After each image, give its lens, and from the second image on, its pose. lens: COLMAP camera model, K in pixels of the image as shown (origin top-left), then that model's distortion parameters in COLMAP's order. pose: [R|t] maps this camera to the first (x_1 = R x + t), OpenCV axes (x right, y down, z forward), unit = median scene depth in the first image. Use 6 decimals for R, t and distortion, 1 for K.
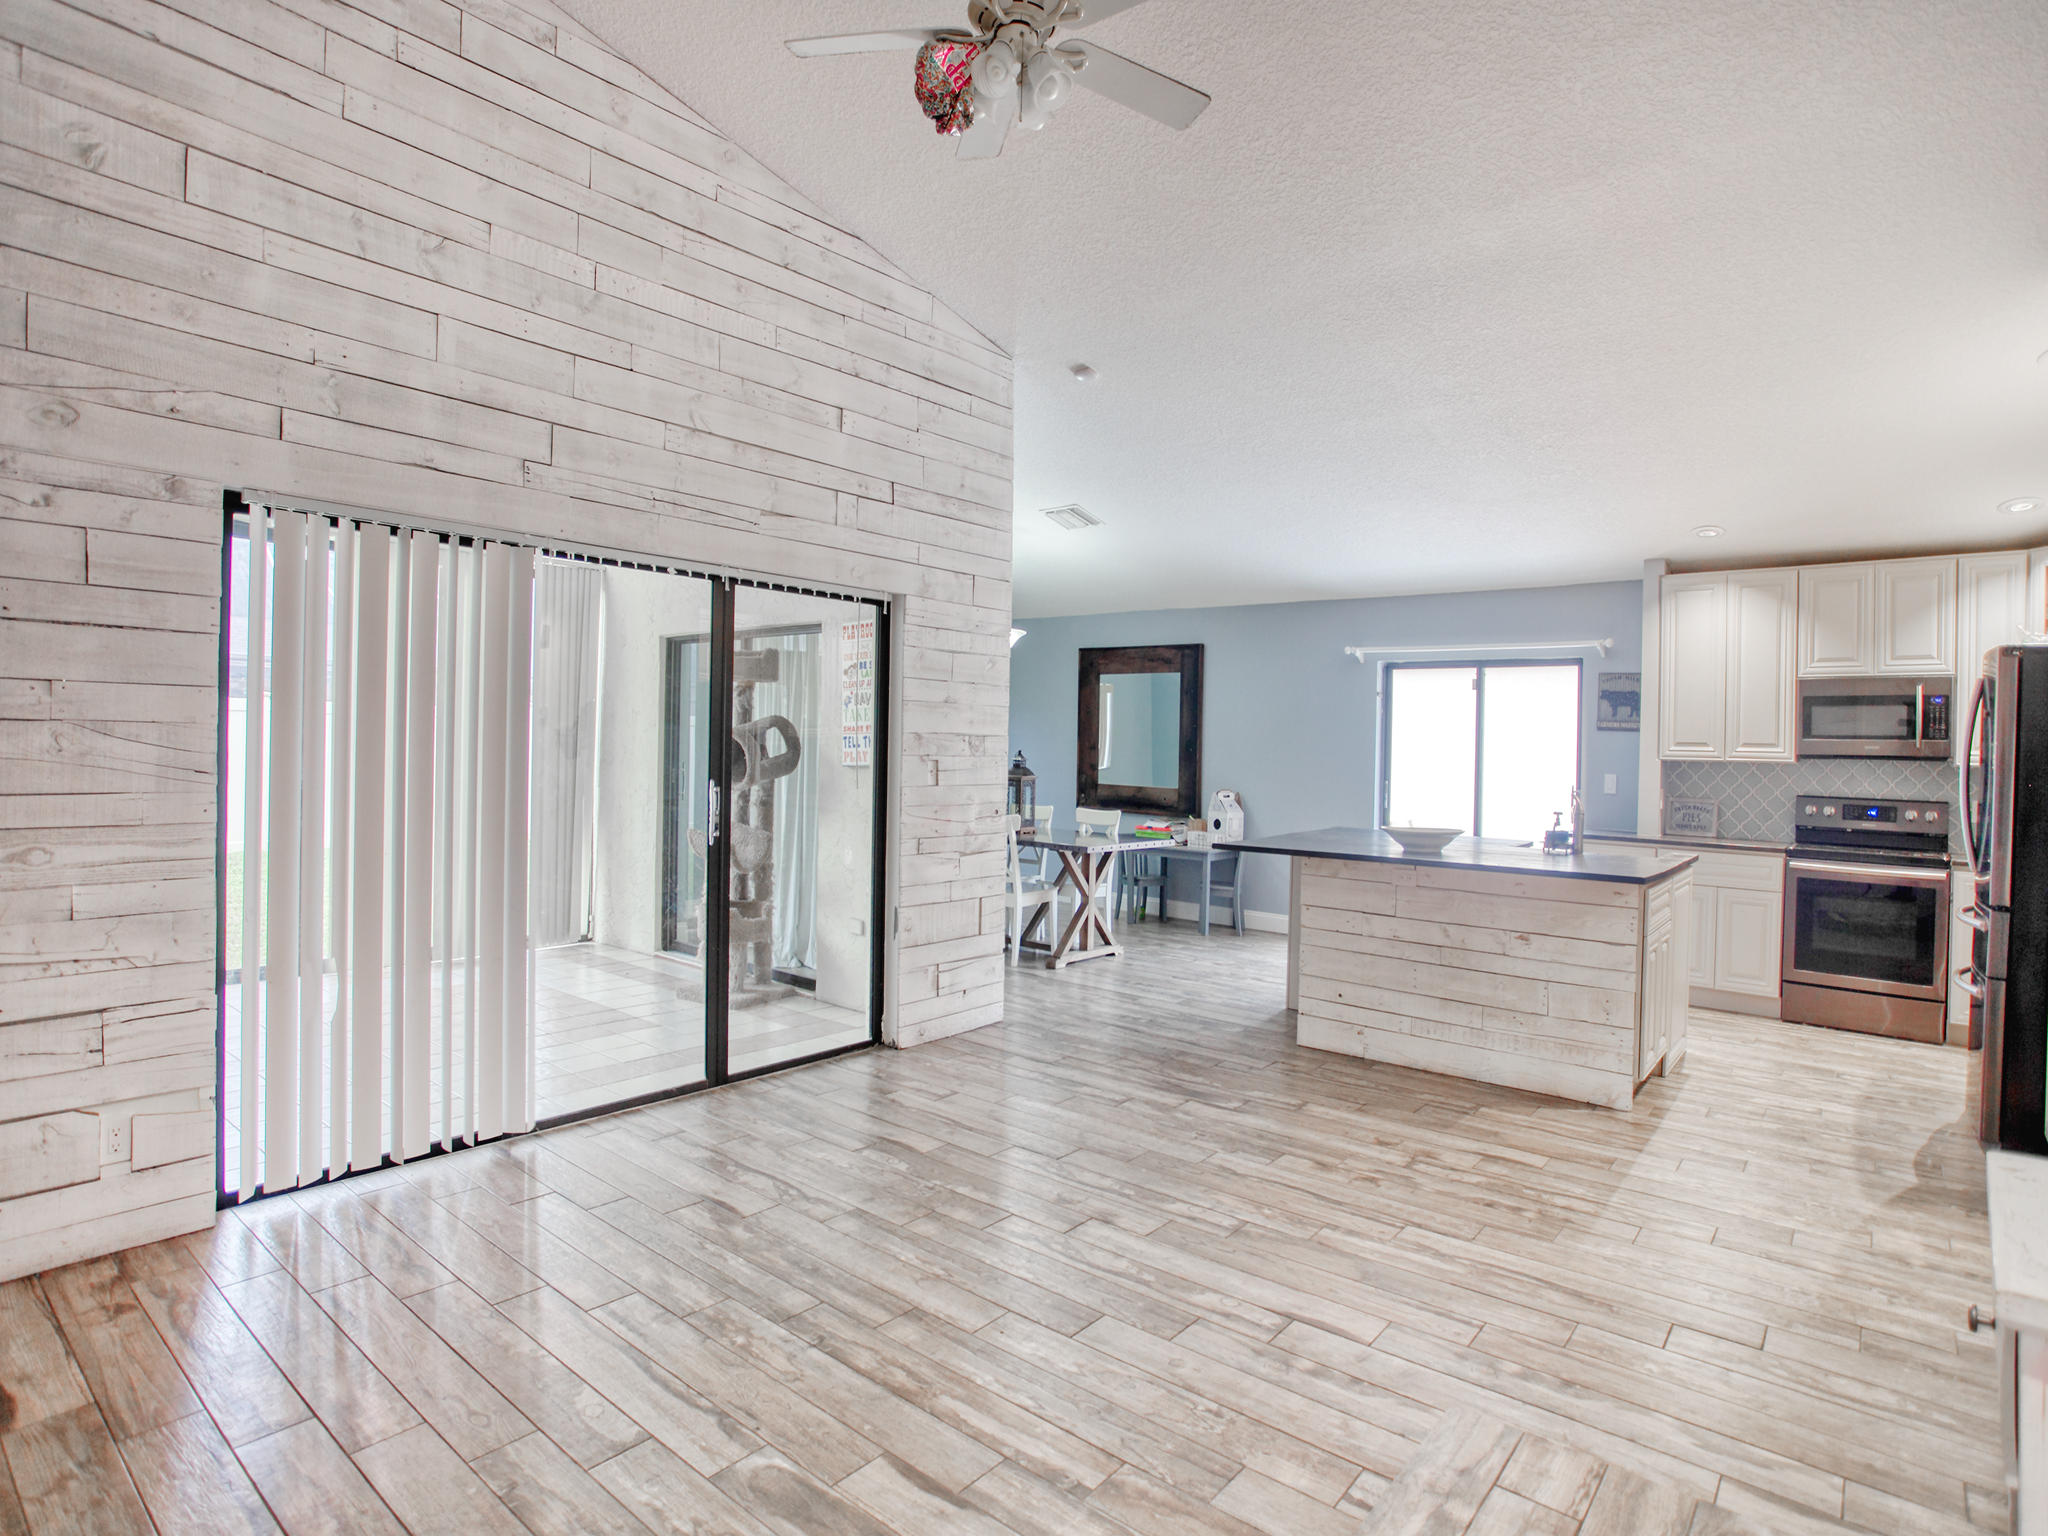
lens RADIAL K [[1038.7, 0, 1024.0], [0, 1038.7, 768.0], [0, 0, 1]] dist [-0.057812, 0.000914]
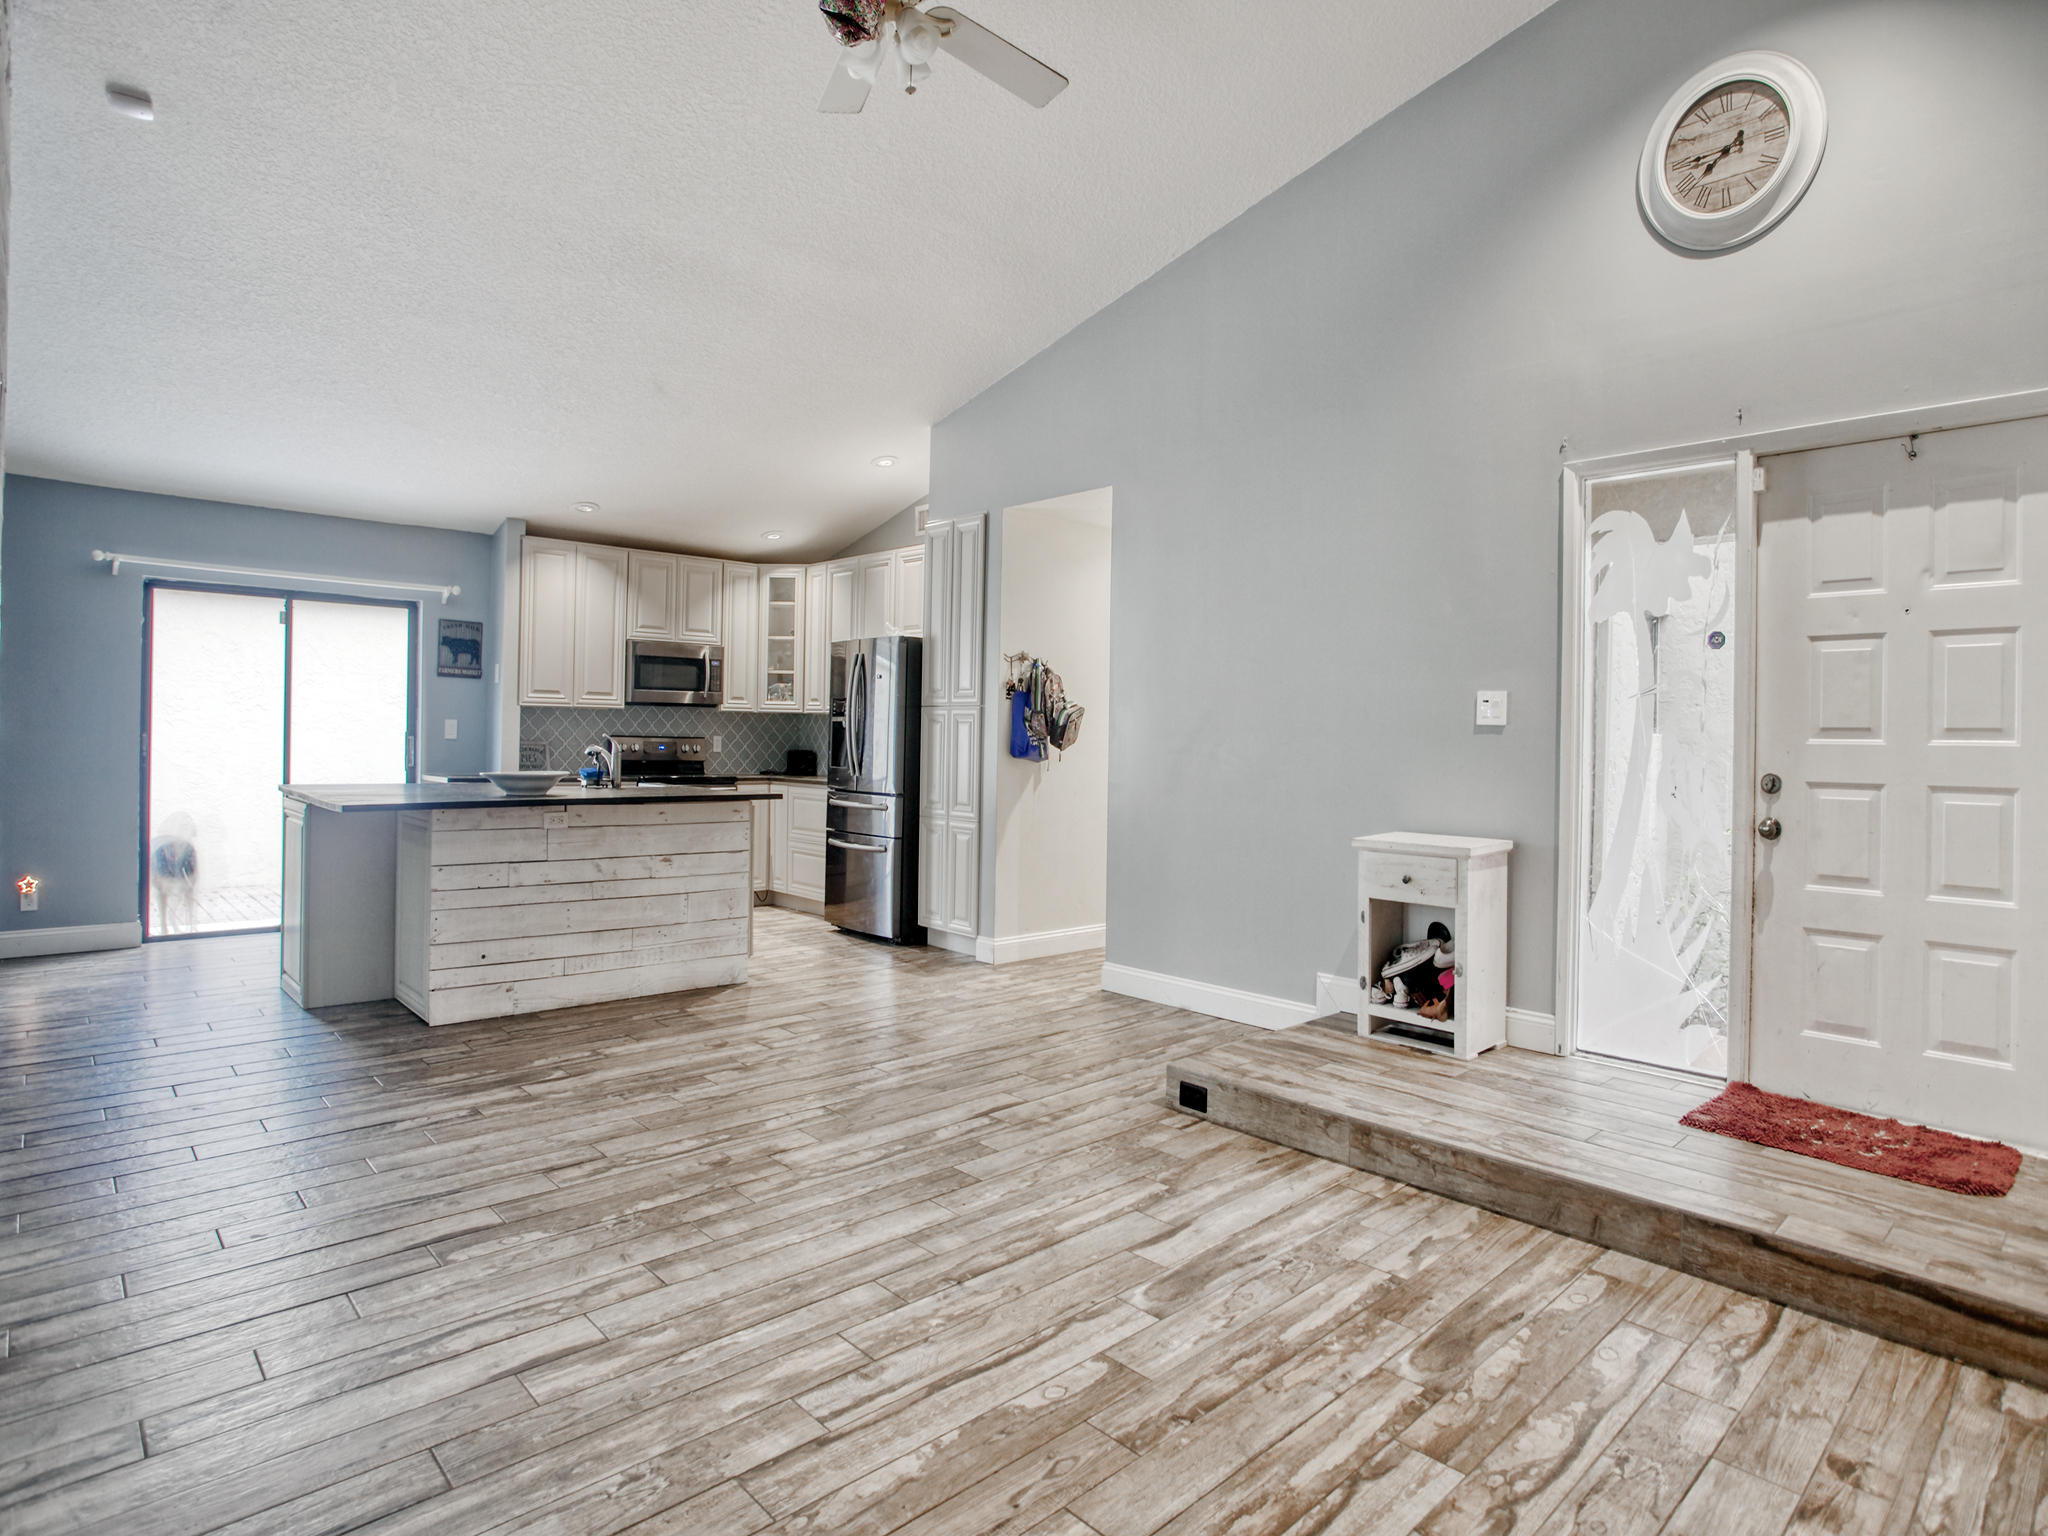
lens RADIAL K [[1107.6, 0, 1058.8], [0, 1107.6, 738.0], [0, 0, 1]] dist [-0.080078, 0.030847]
pose [[0.122509, -0.018661, 0.992292, -0.706889], [0.001416, 0.999825, 0.018628, 0.008686], [-0.992466, -0.000877, 0.122514, 0.441098]]
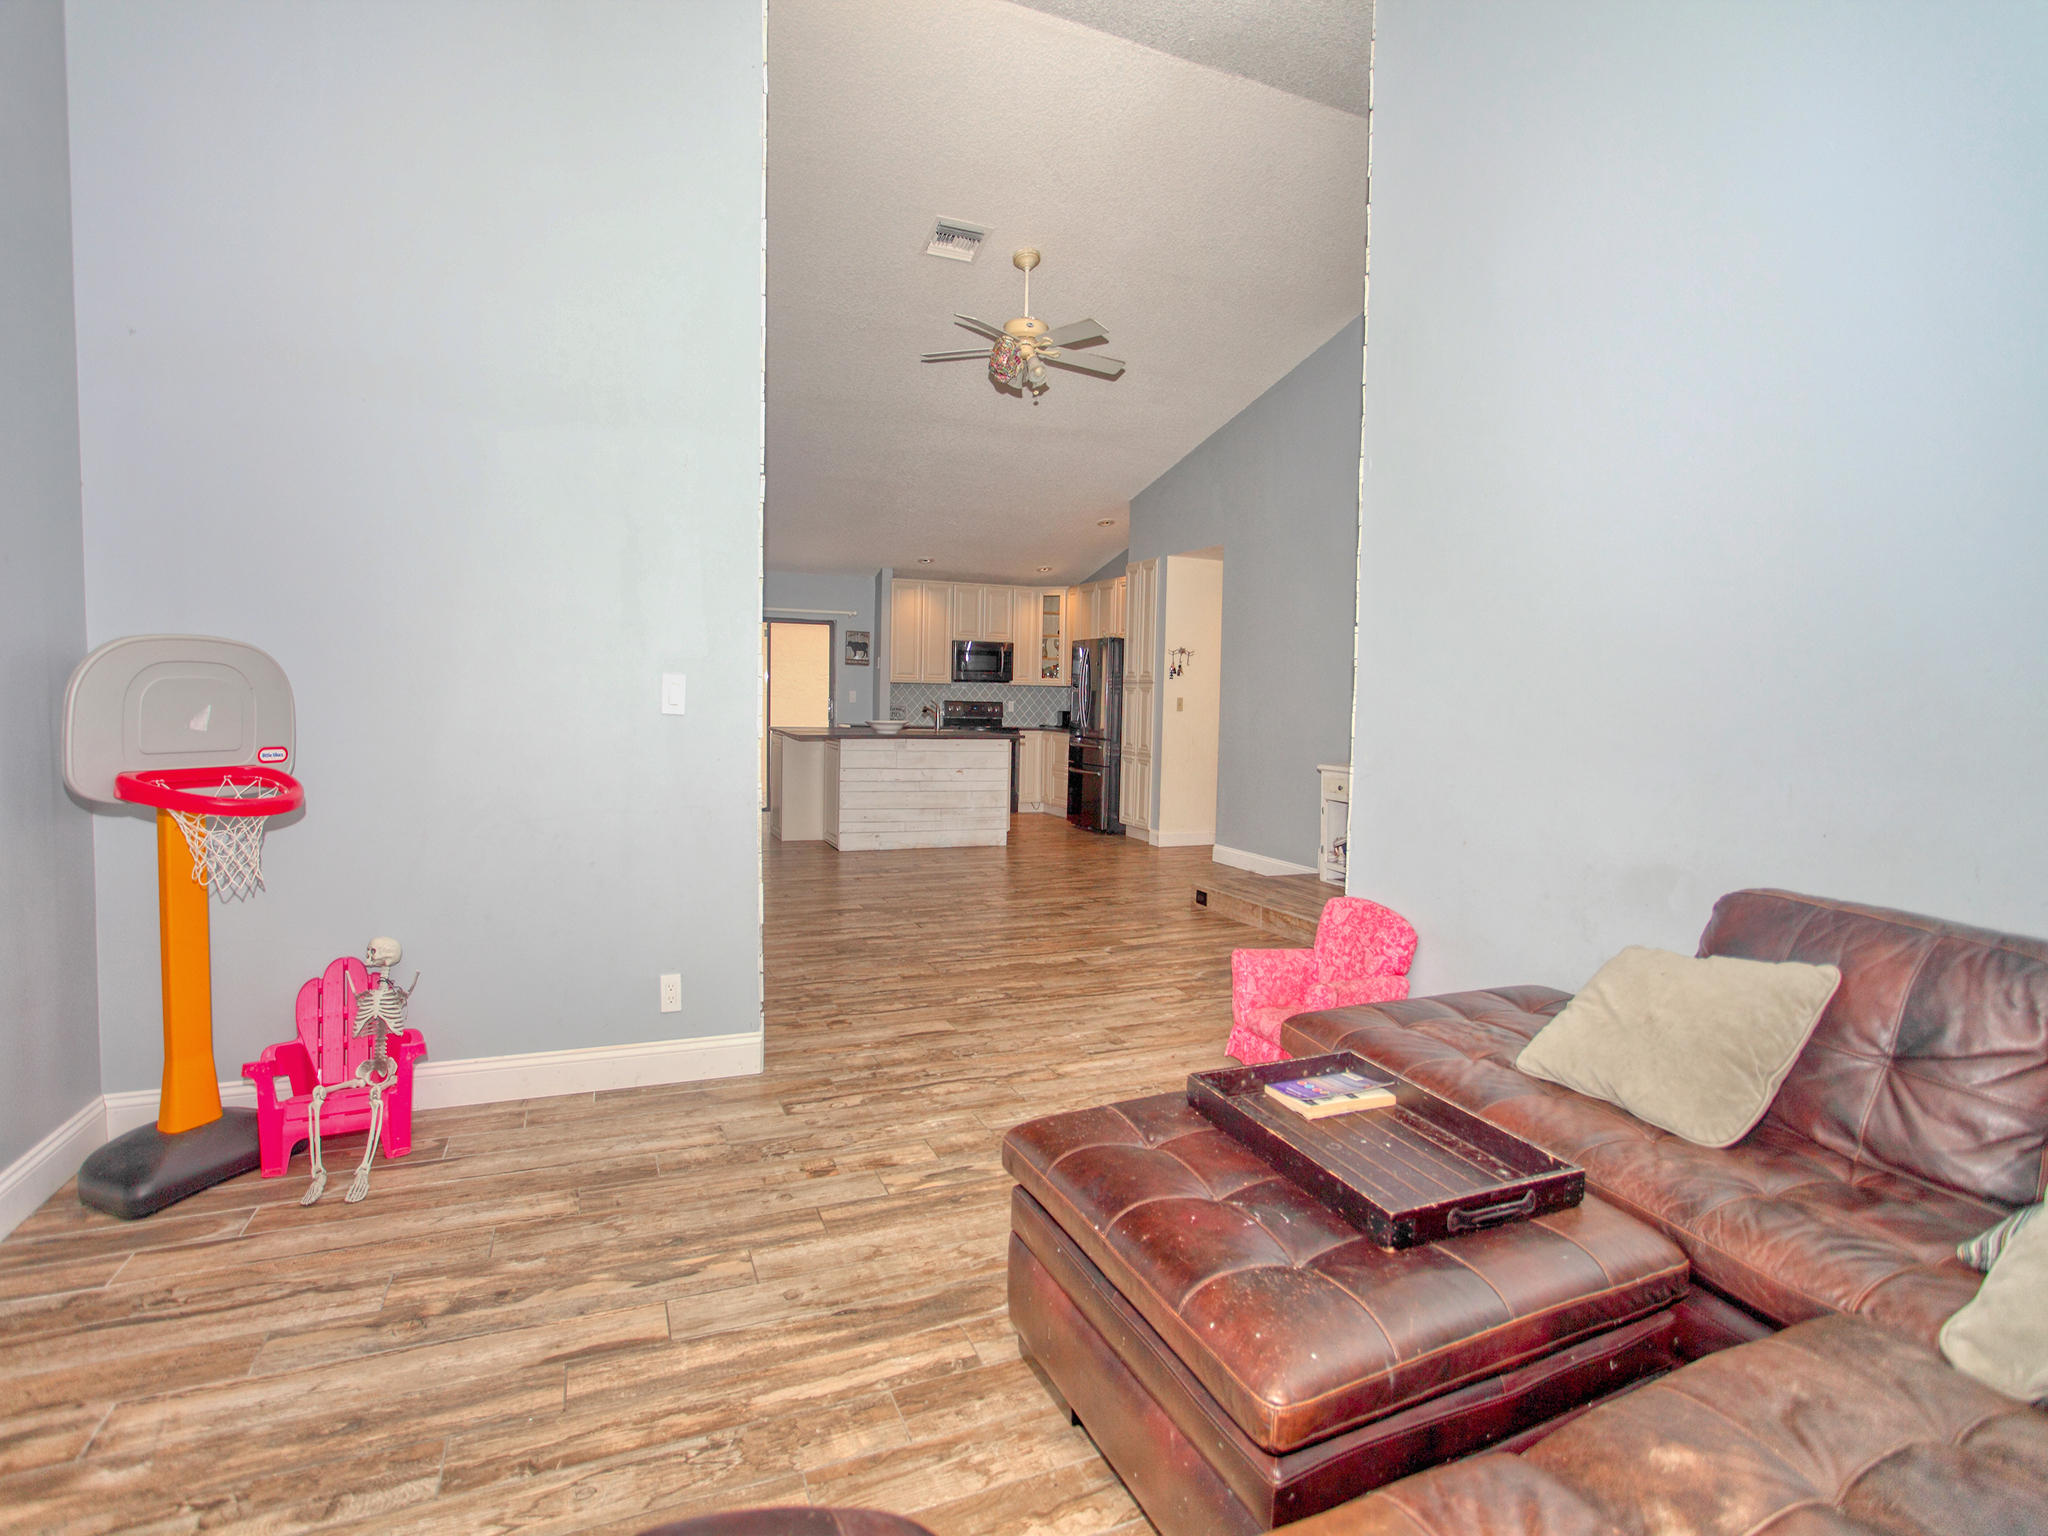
lens RADIAL K [[1038.7, 0, 1024.0], [0, 1038.7, 768.0], [0, 0, 1]] dist [-0.057812, 0.000914]
pose [[0.462508, -0.074923, 0.883444, -1.364778], [0.004964, 0.996626, 0.081923, -0.010363], [-0.886601, -0.033505, 0.461319, -0.079816]]
